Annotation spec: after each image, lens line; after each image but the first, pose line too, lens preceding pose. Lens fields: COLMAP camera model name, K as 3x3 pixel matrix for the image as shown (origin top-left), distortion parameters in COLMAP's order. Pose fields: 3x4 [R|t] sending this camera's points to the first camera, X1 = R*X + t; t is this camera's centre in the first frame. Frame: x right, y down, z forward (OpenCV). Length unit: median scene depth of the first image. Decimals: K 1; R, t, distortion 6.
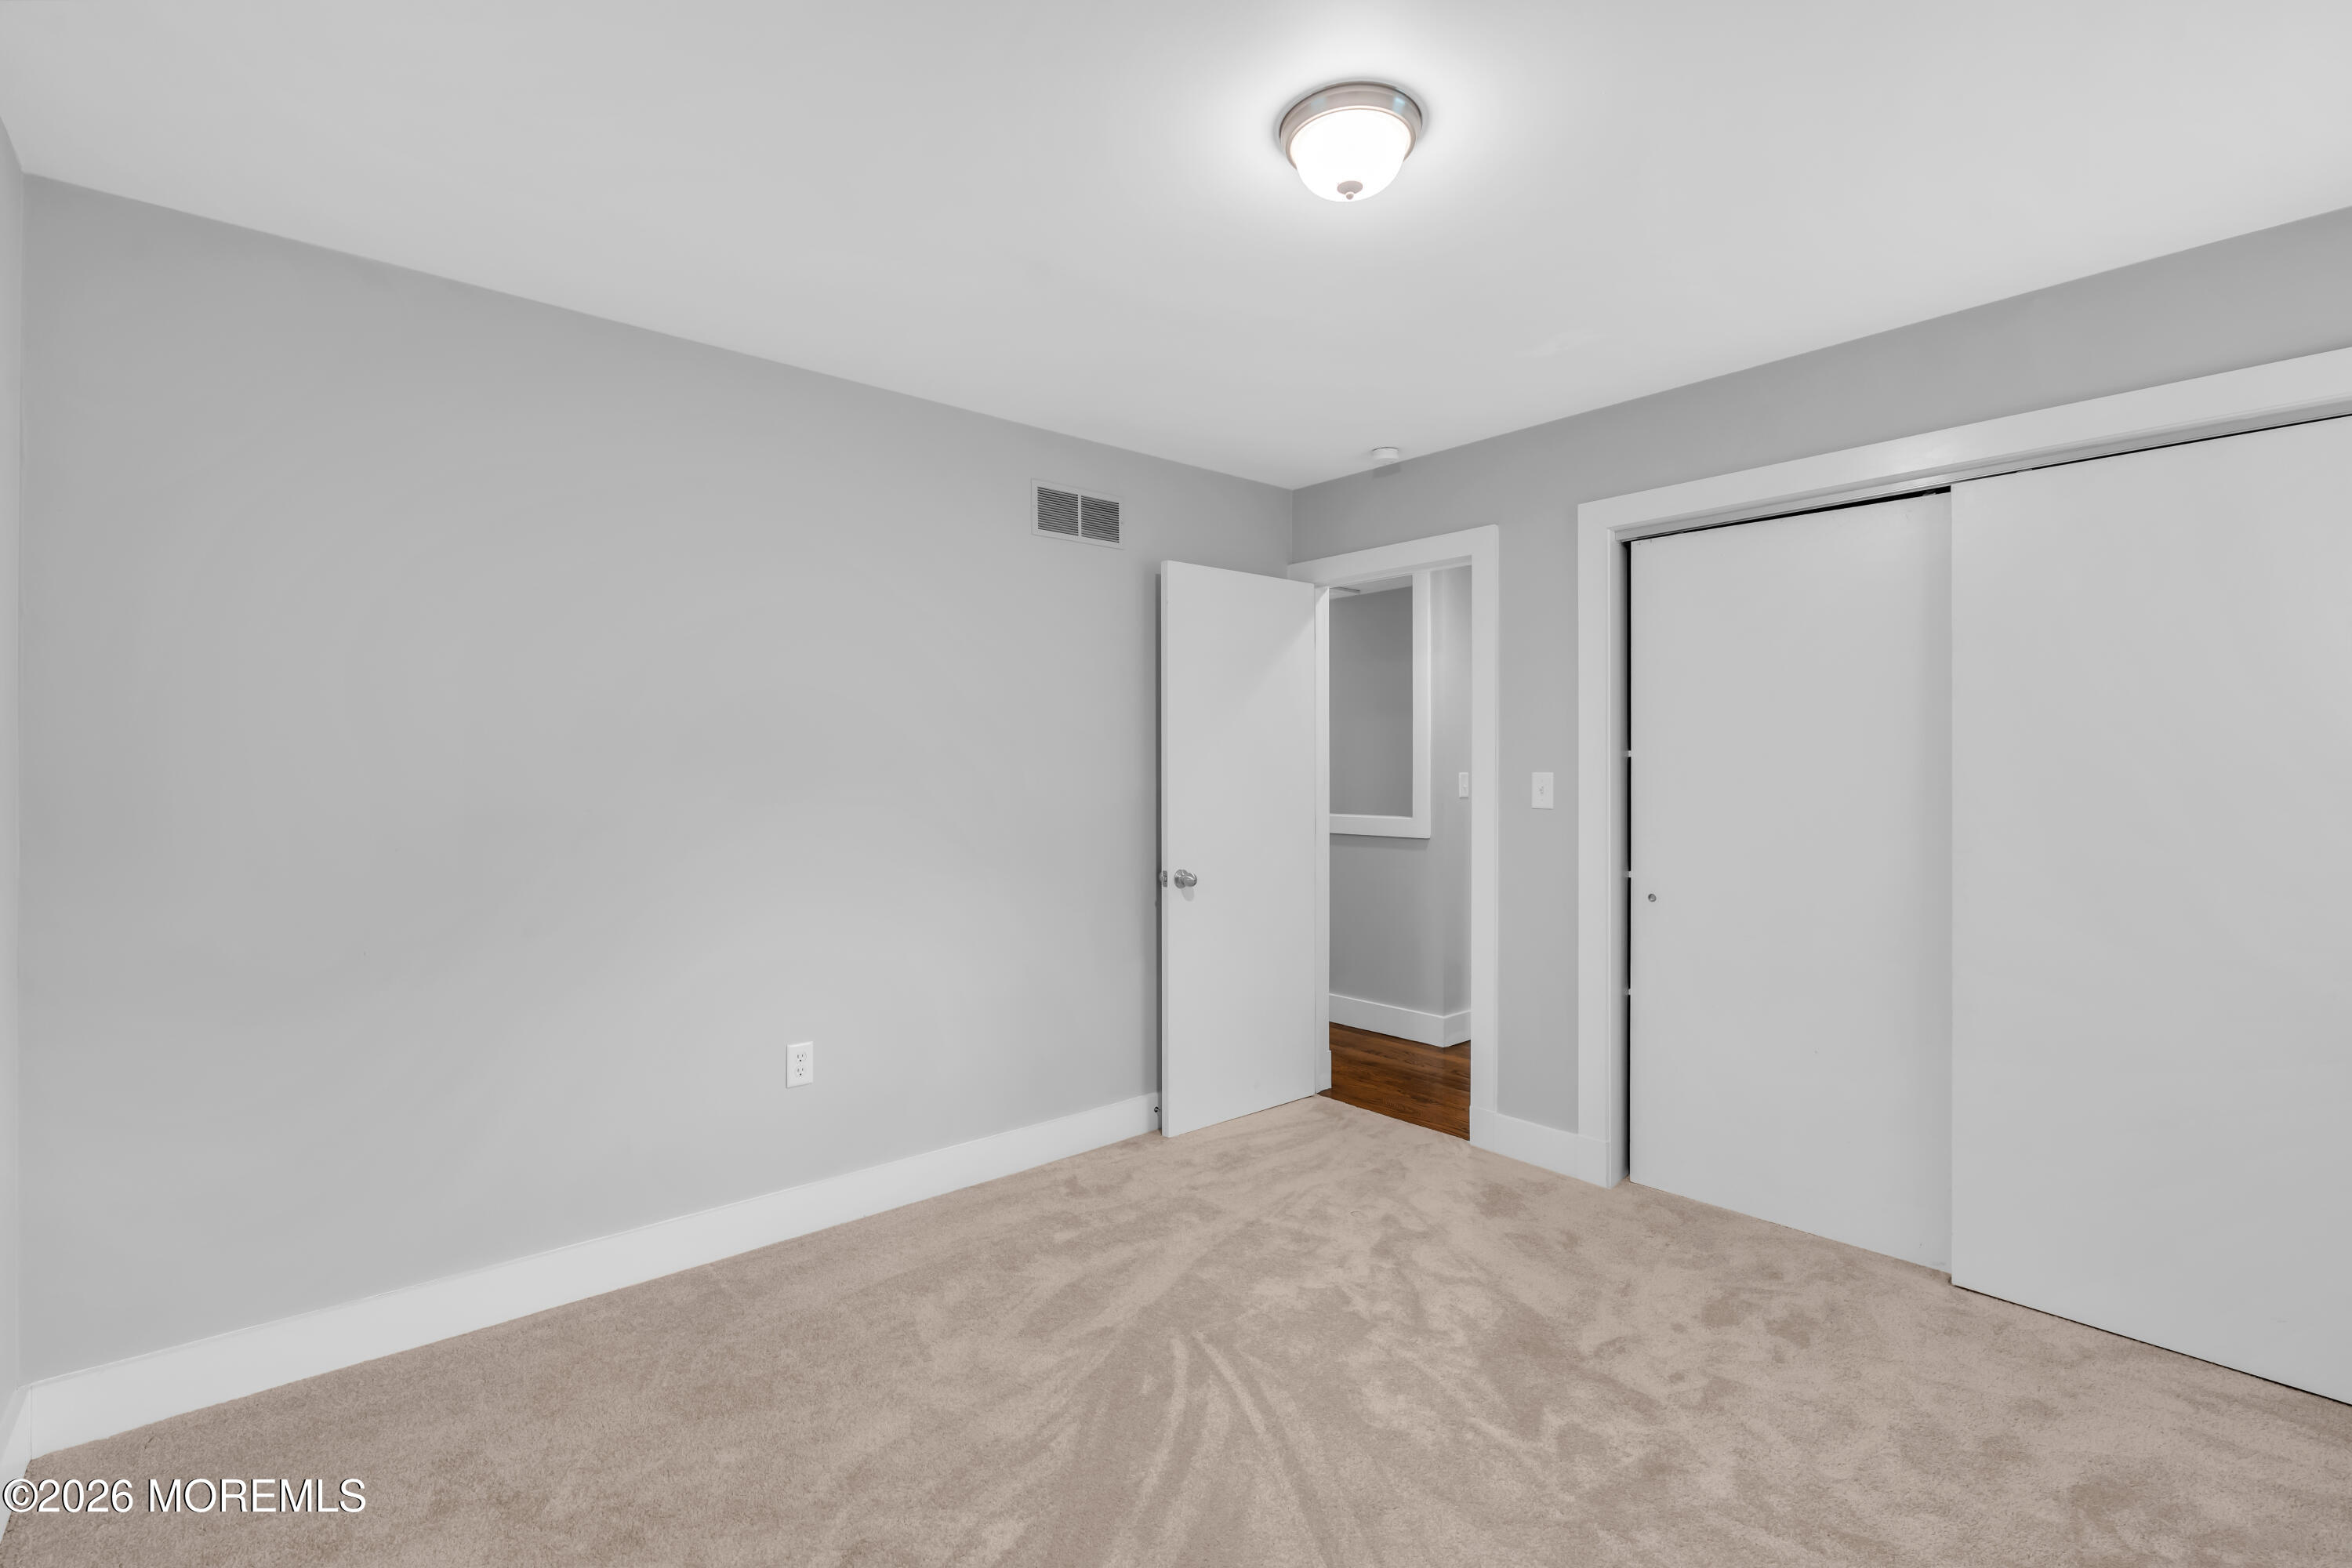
lens RADIAL K [[1071.0, 0, 1176.7], [0, 1071.0, 789.0], [0, 0, 1]] dist [0.032544, 0.000245]
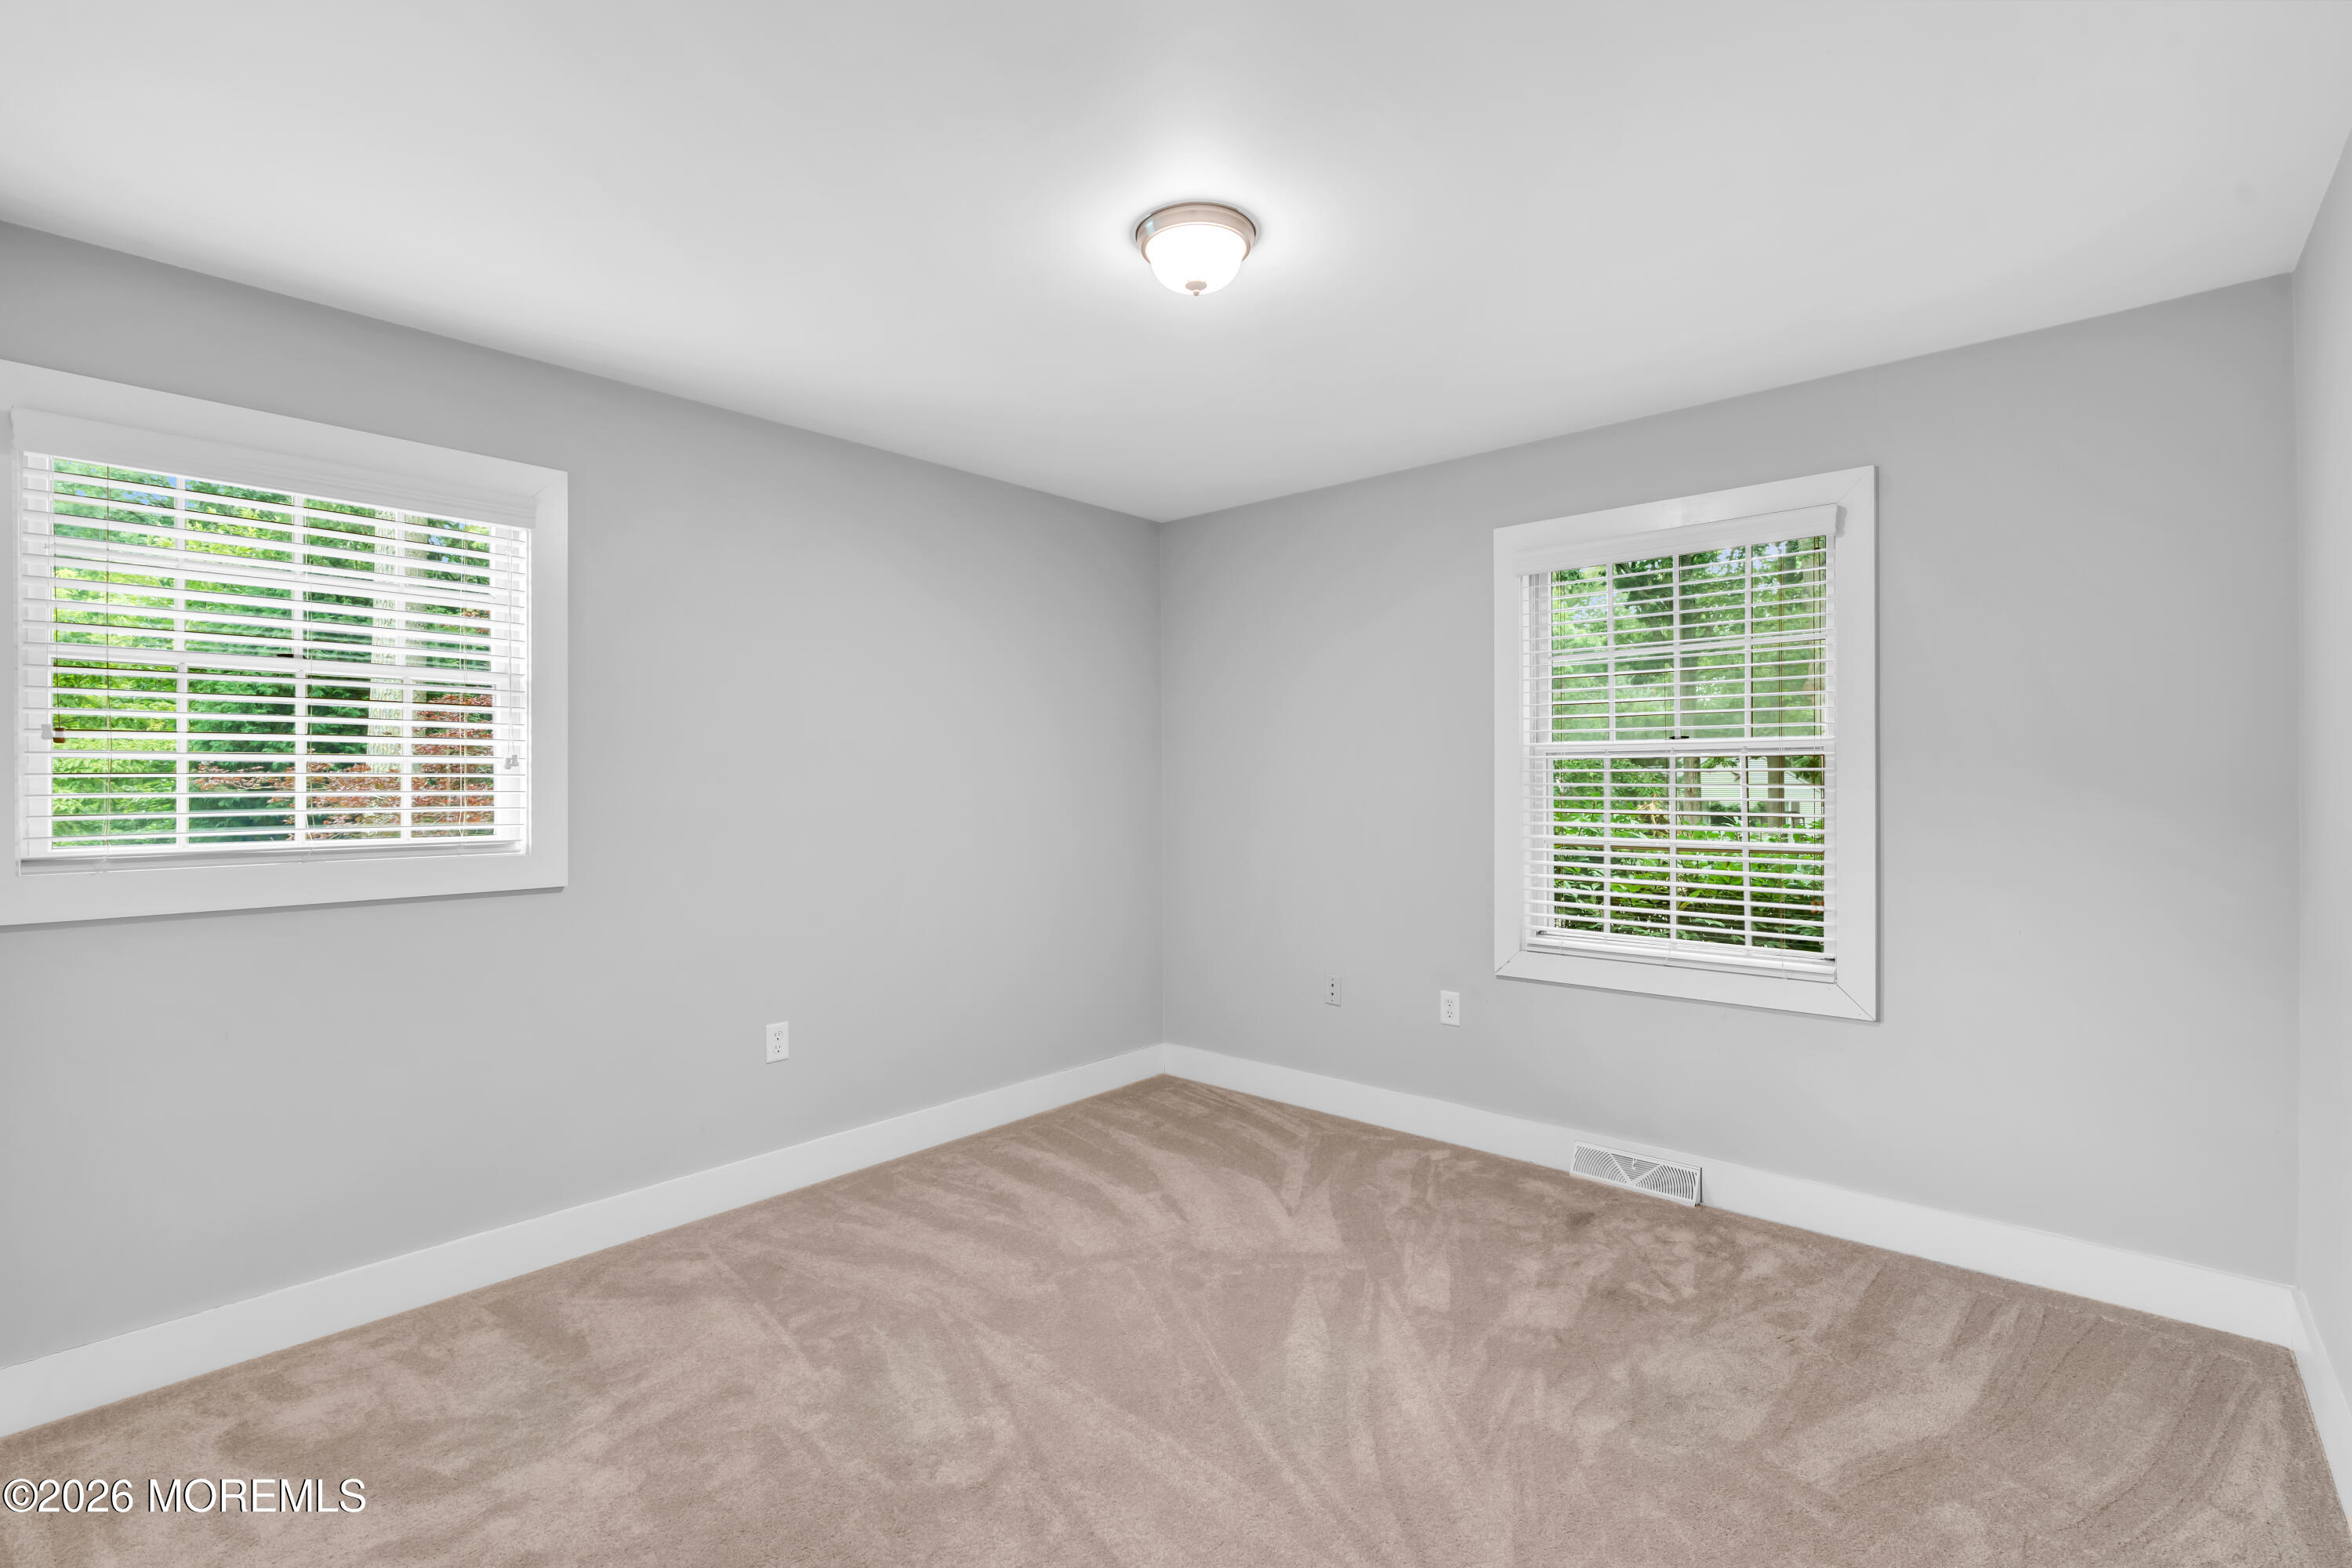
lens RADIAL K [[1051.5, 0, 1172.1], [0, 1051.5, 785.0], [0, 0, 1]] dist [-0.010866, 0.003519]
pose [[-0.992093, 0.009845, -0.125119, 0.191823], [0.005666, 0.999415, 0.033718, -0.028418], [0.125377, 0.032742, -0.991569, 1.225112]]
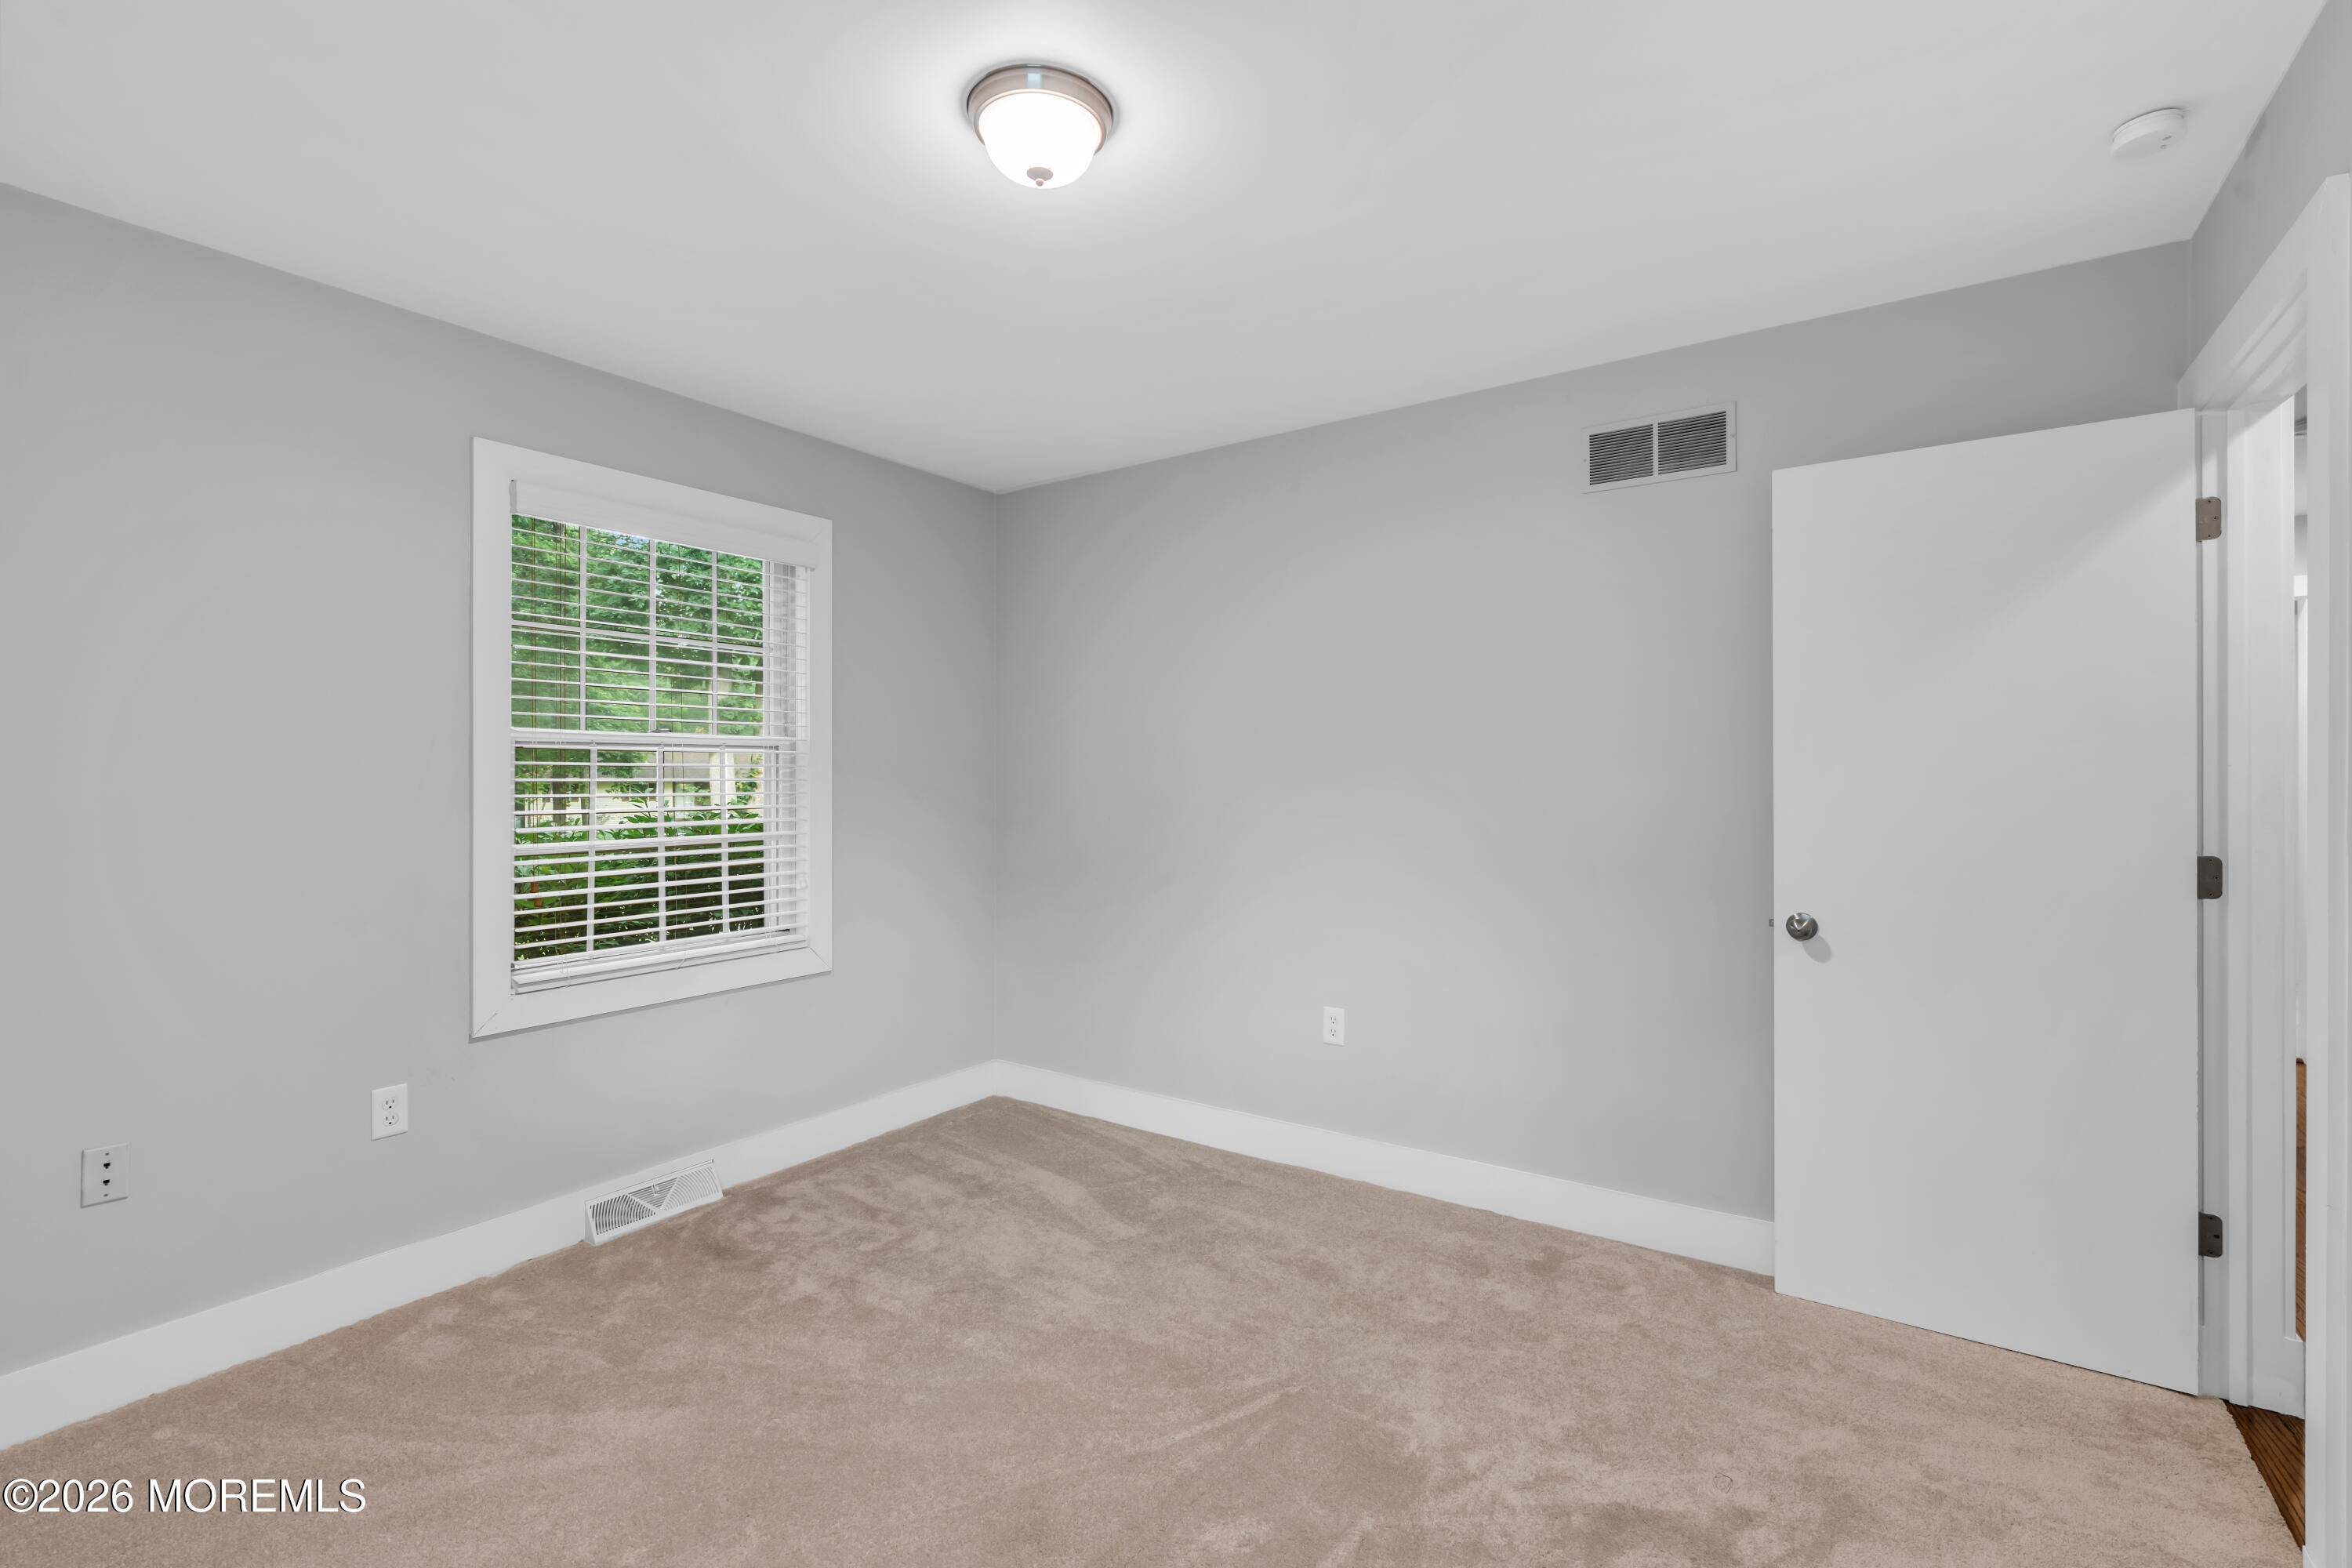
lens RADIAL K [[1051.5, 0, 1172.1], [0, 1051.5, 785.0], [0, 0, 1]] dist [-0.010866, 0.003519]
pose [[0.240843, 0.006559, -0.970542, 0.635287], [-0.020854, 0.999781, 0.001581, 0.001179], [0.970340, 0.019859, 0.240927, 0.511895]]
